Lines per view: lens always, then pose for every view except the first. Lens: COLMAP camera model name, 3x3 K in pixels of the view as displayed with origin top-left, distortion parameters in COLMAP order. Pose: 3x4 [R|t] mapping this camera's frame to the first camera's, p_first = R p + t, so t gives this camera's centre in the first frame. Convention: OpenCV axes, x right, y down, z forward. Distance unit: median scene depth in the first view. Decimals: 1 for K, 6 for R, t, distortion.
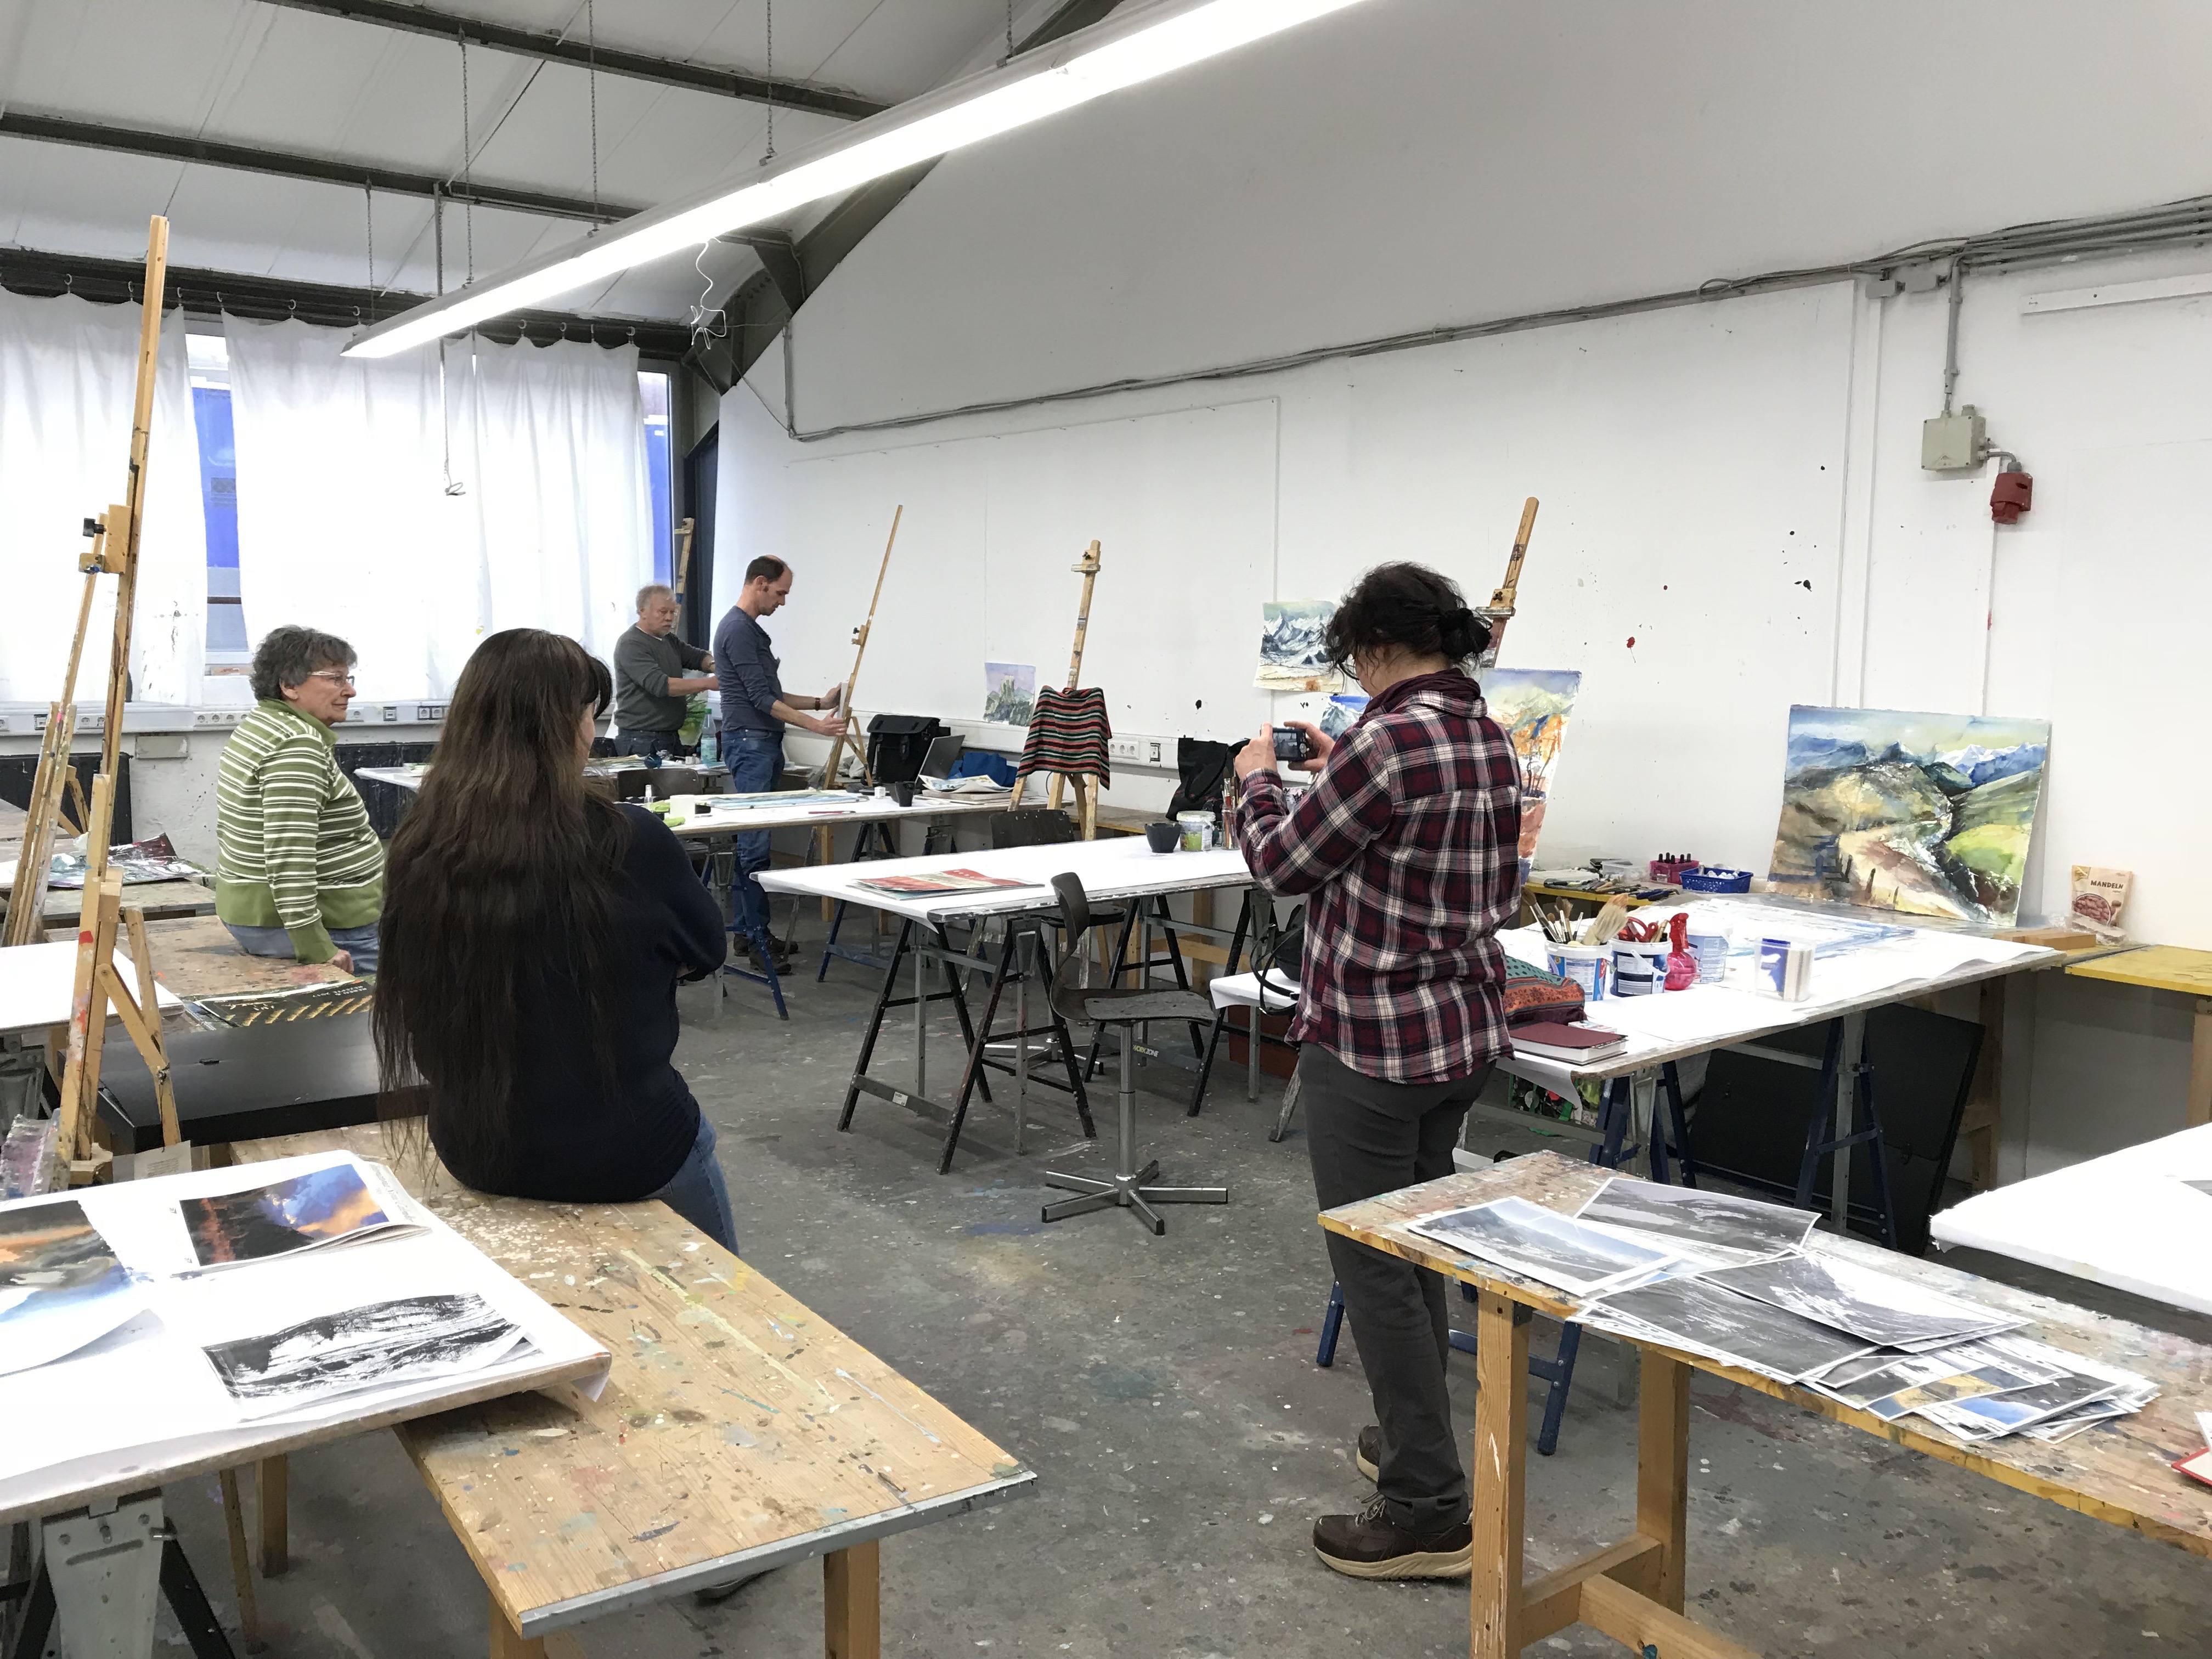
lens RADIAL K [[1864.4, 0, 1119.9], [0, 1864.4, 828.7], [0, 0, 1]] dist [0.088576, -0.235742]
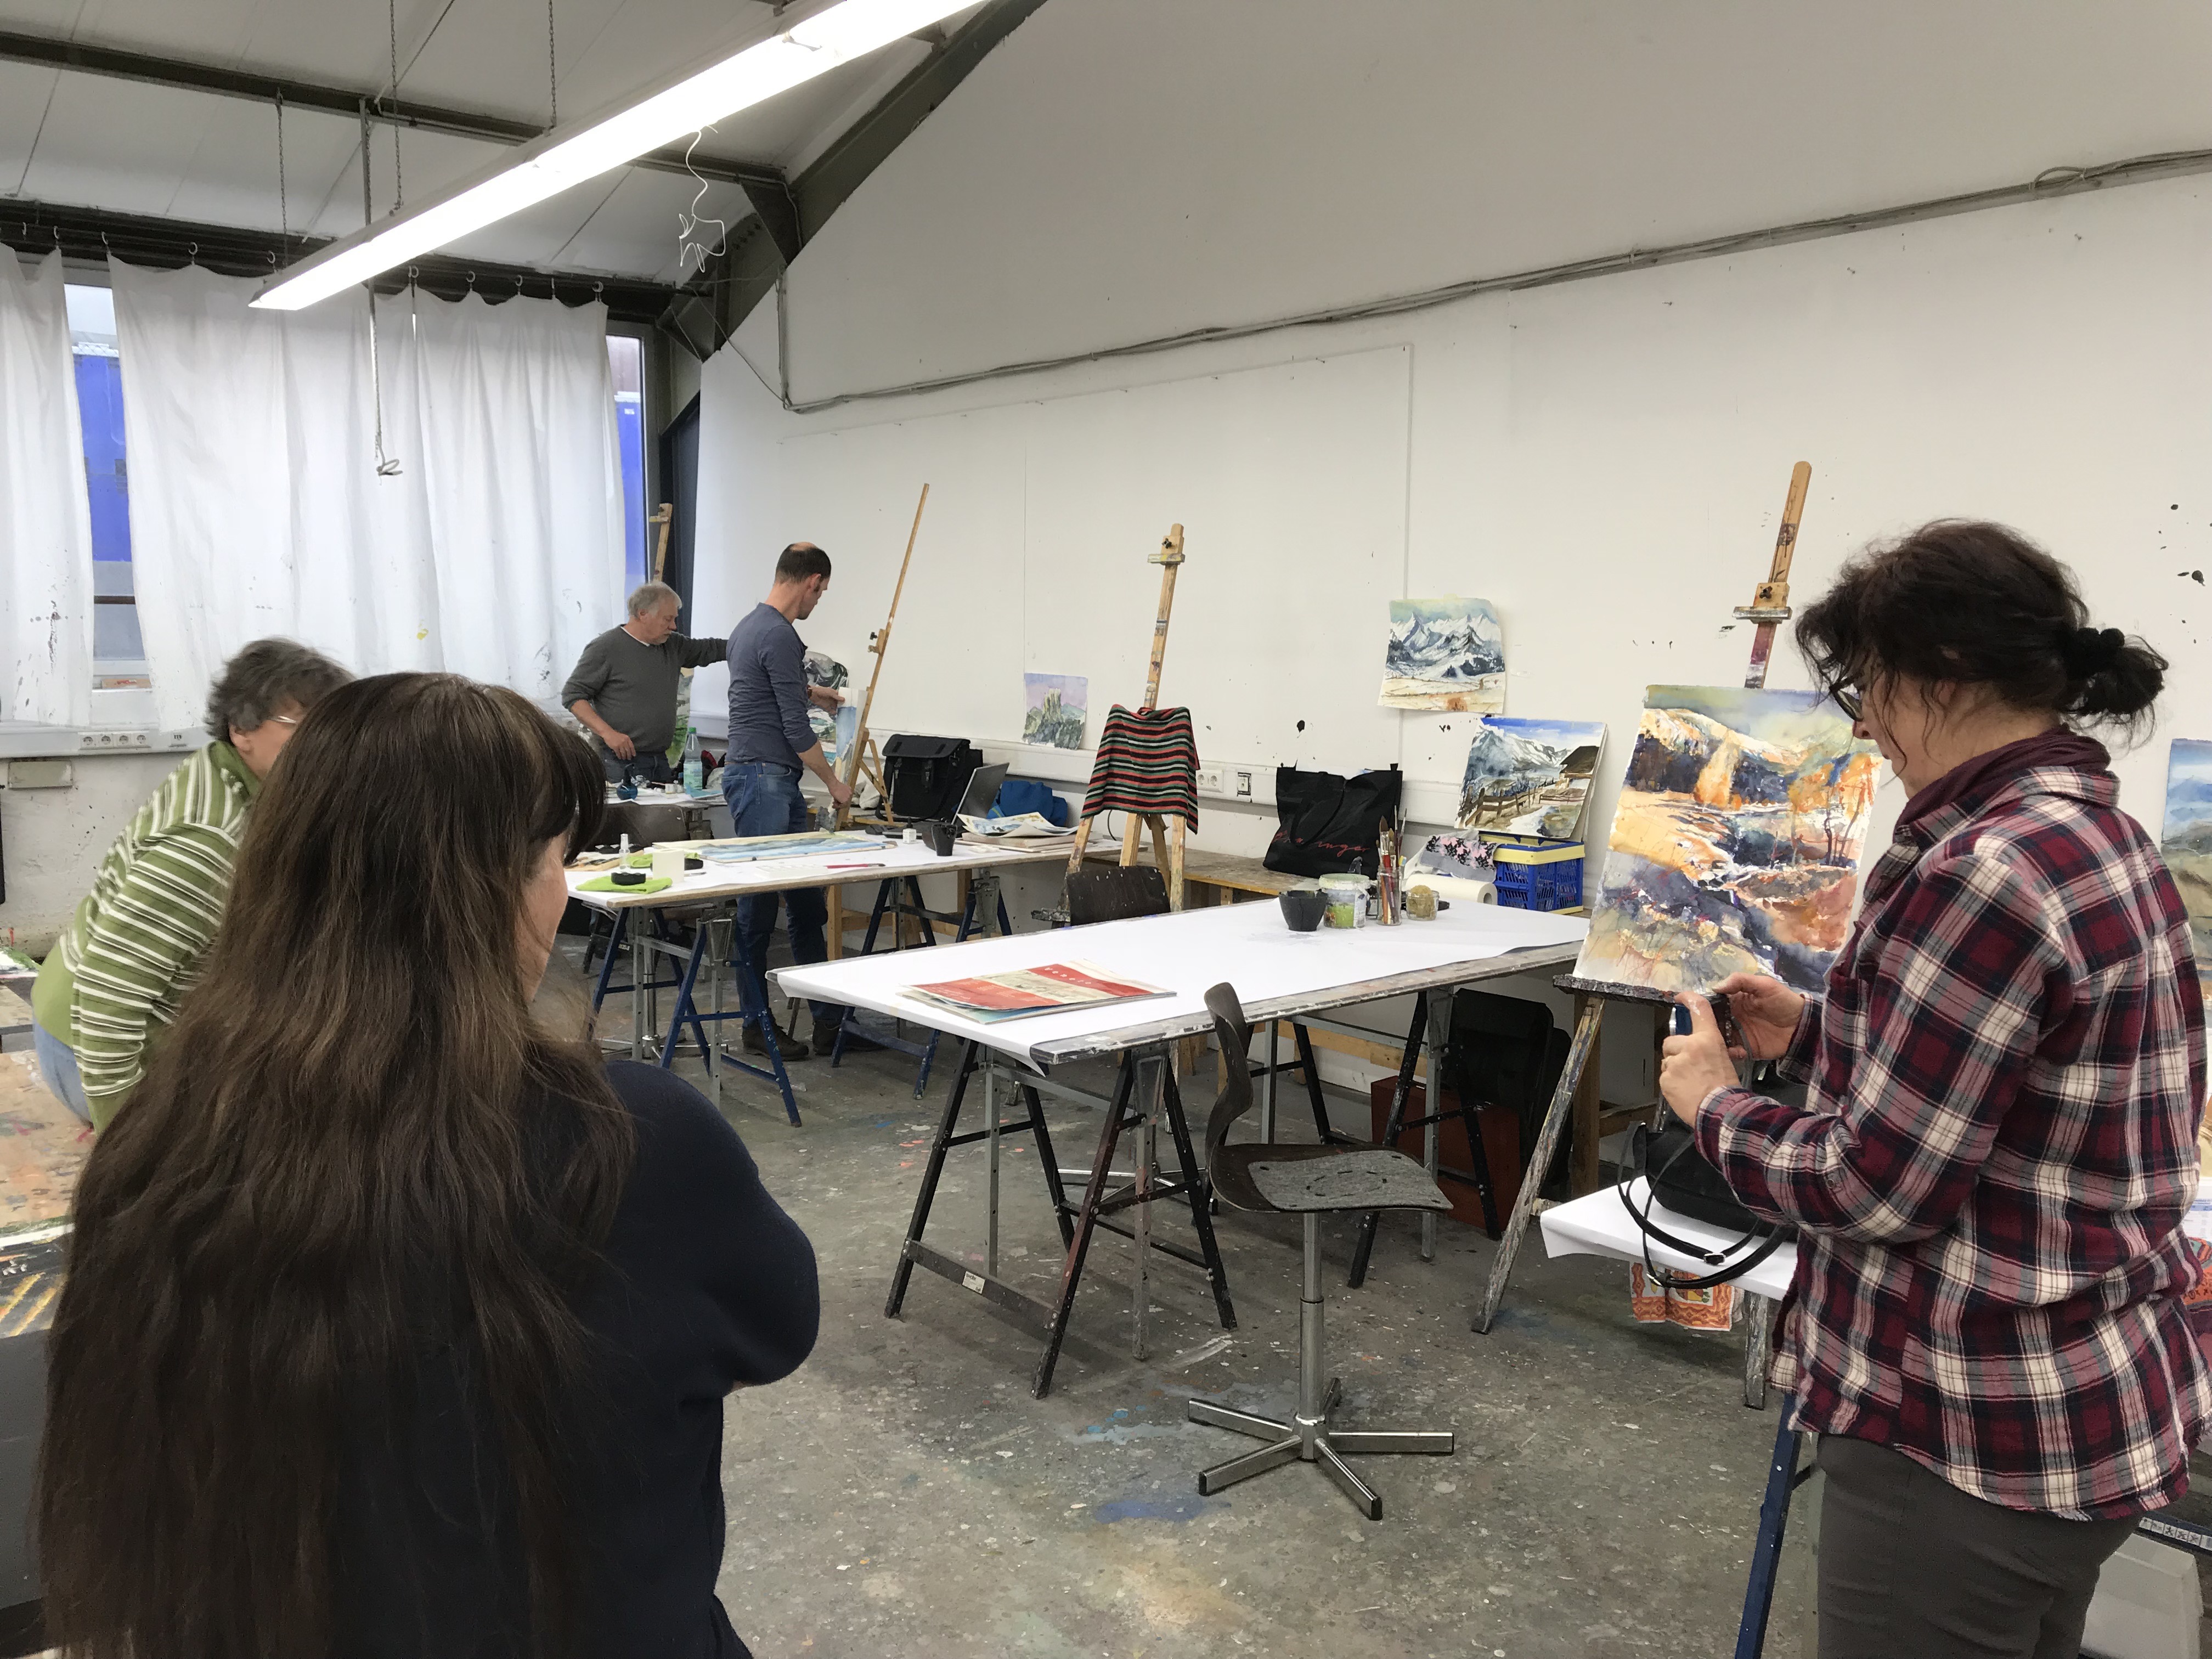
lens RADIAL K [[1840.6, 0, 1106.0], [0, 1840.6, 829.5], [0, 0, 1]] dist [0.036736, -0.051998]
pose [[0.999897, -0.004009, 0.013772, -0.057229], [0.003944, 0.999981, 0.004767, -0.027251], [-0.013791, -0.004713, 0.999894, 0.212046]]
